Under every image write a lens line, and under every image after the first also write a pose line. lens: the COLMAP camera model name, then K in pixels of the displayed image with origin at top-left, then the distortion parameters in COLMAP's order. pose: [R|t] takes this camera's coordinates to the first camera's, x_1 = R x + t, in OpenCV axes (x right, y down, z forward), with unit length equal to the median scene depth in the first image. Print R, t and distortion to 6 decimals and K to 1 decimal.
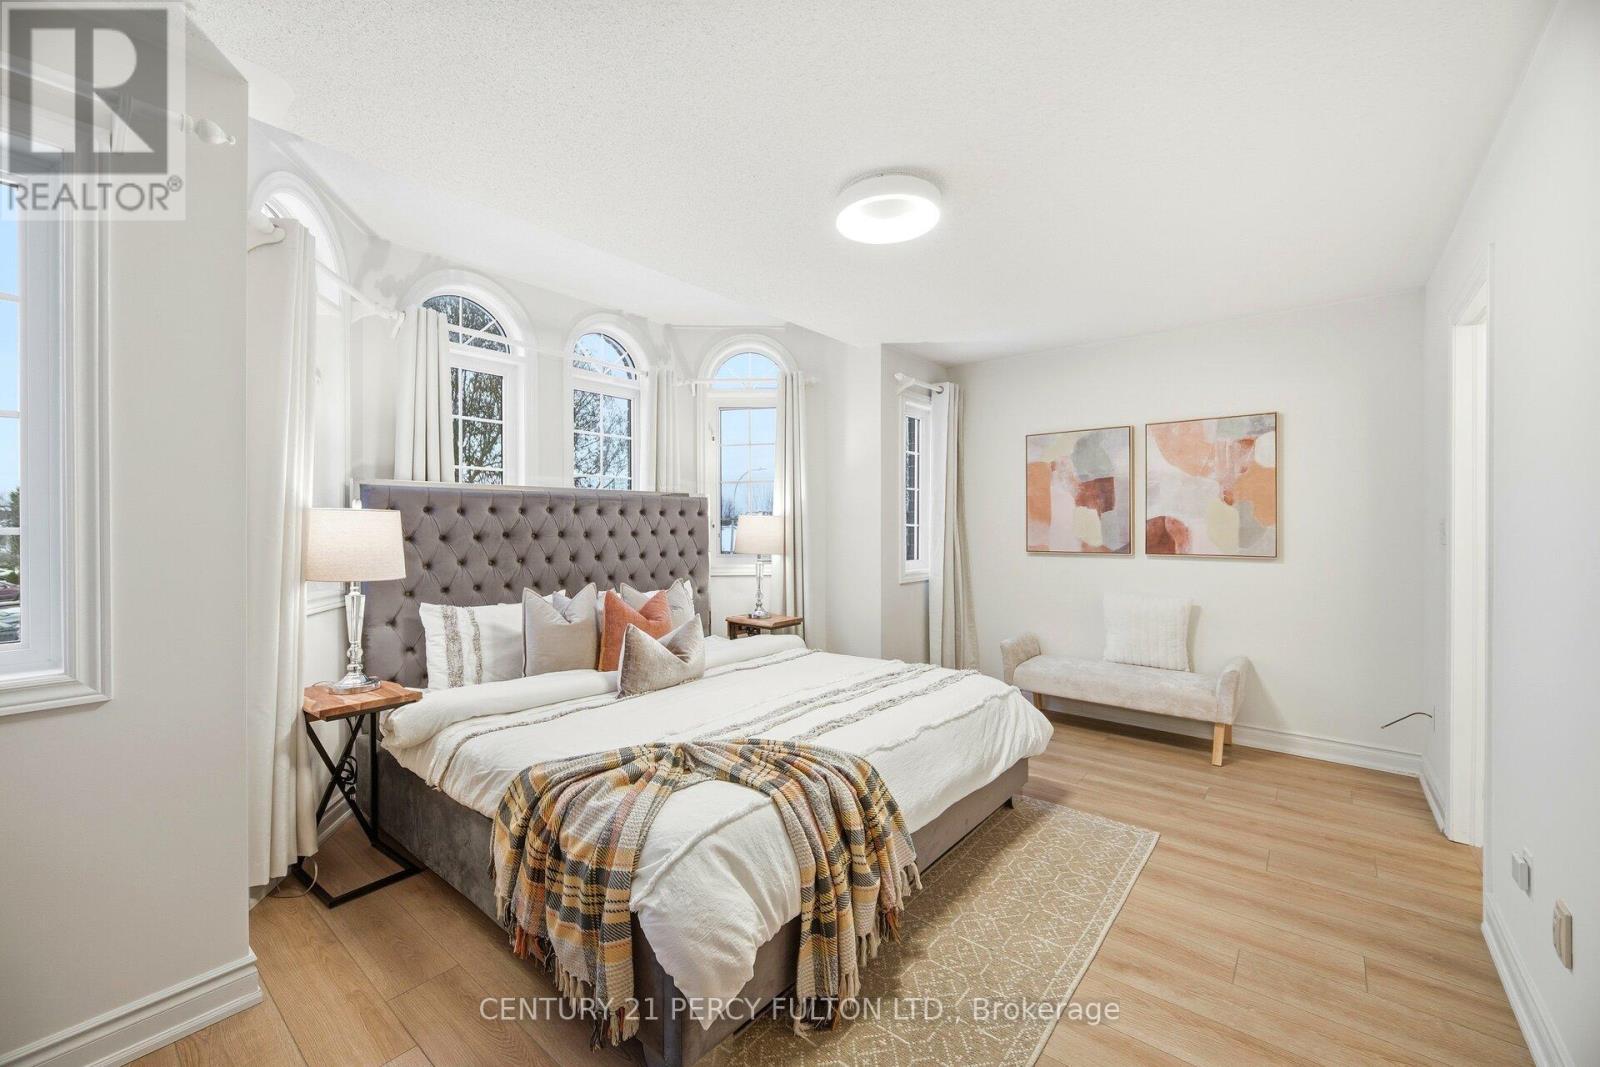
lens RADIAL K [[647.4, 0, 794.4], [0, 647.4, 527.8], [0, 0, 1]] dist [-0.001688, 0.000024]
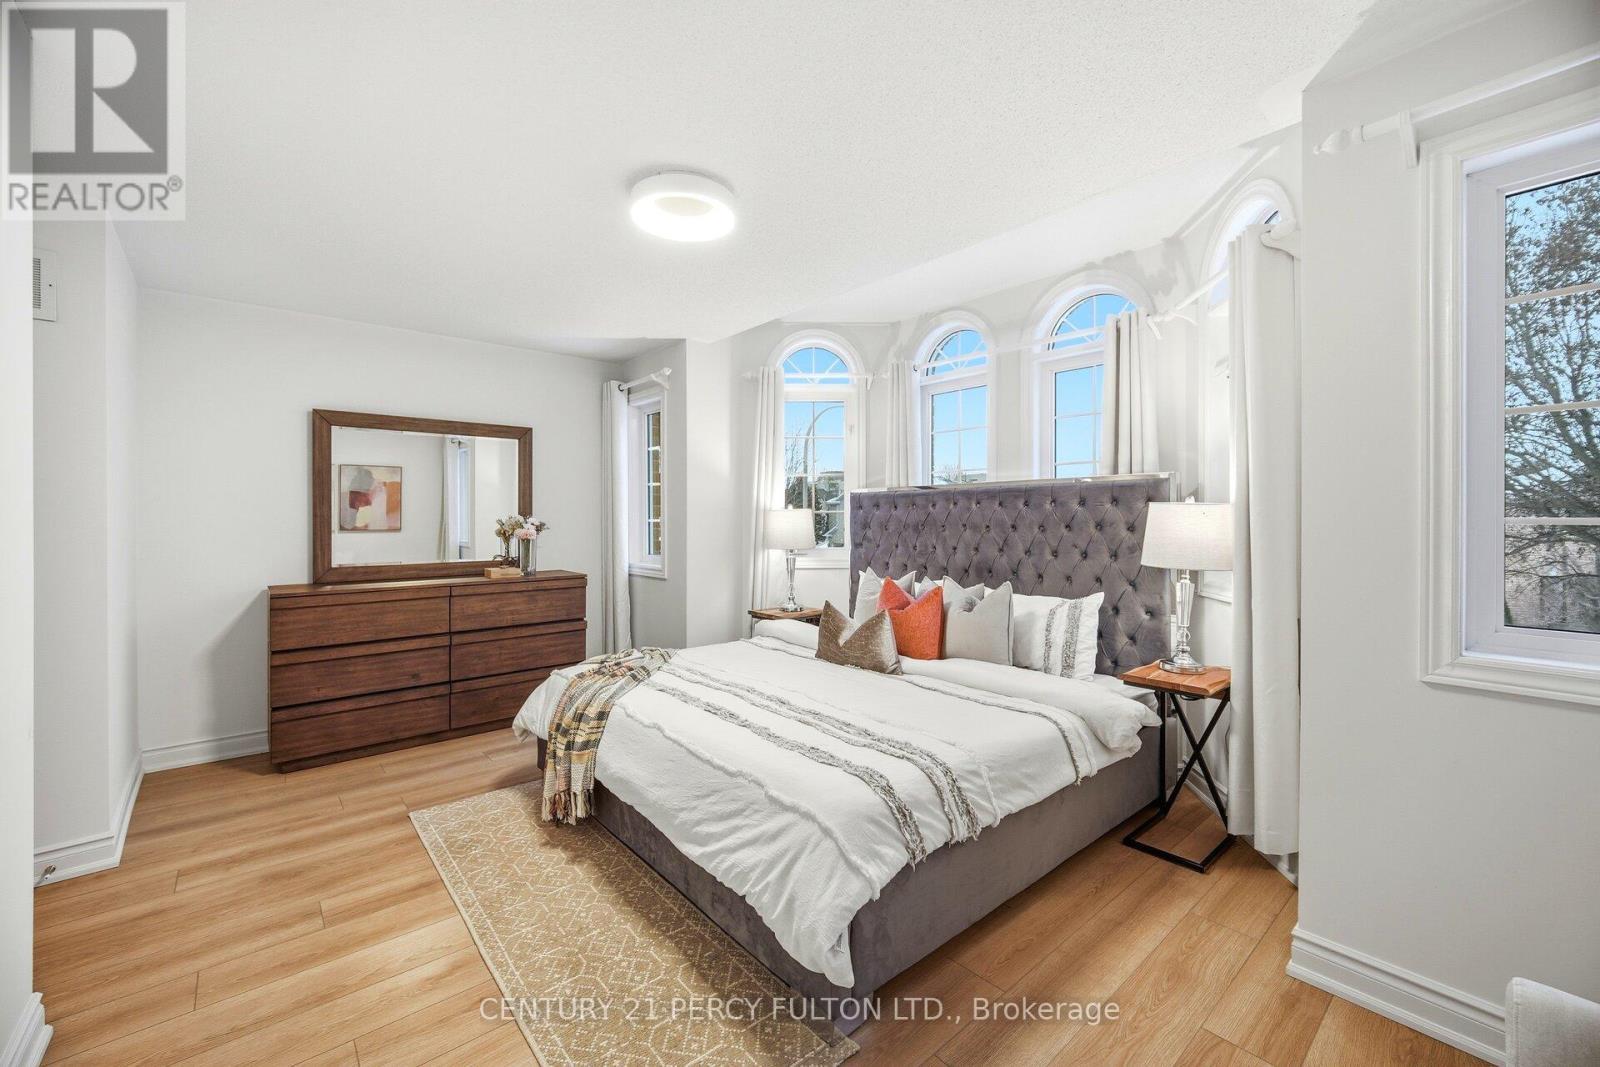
lens RADIAL K [[647.4, 0, 795.4], [0, 647.4, 520.2], [0, 0, 1]] dist [-0.001688, 0.000024]
pose [[-0.173978, 0.009009, -0.984708, 1.000124], [-0.001728, 0.999954, 0.009453, -0.013880], [0.984748, 0.003346, -0.173954, 1.215599]]
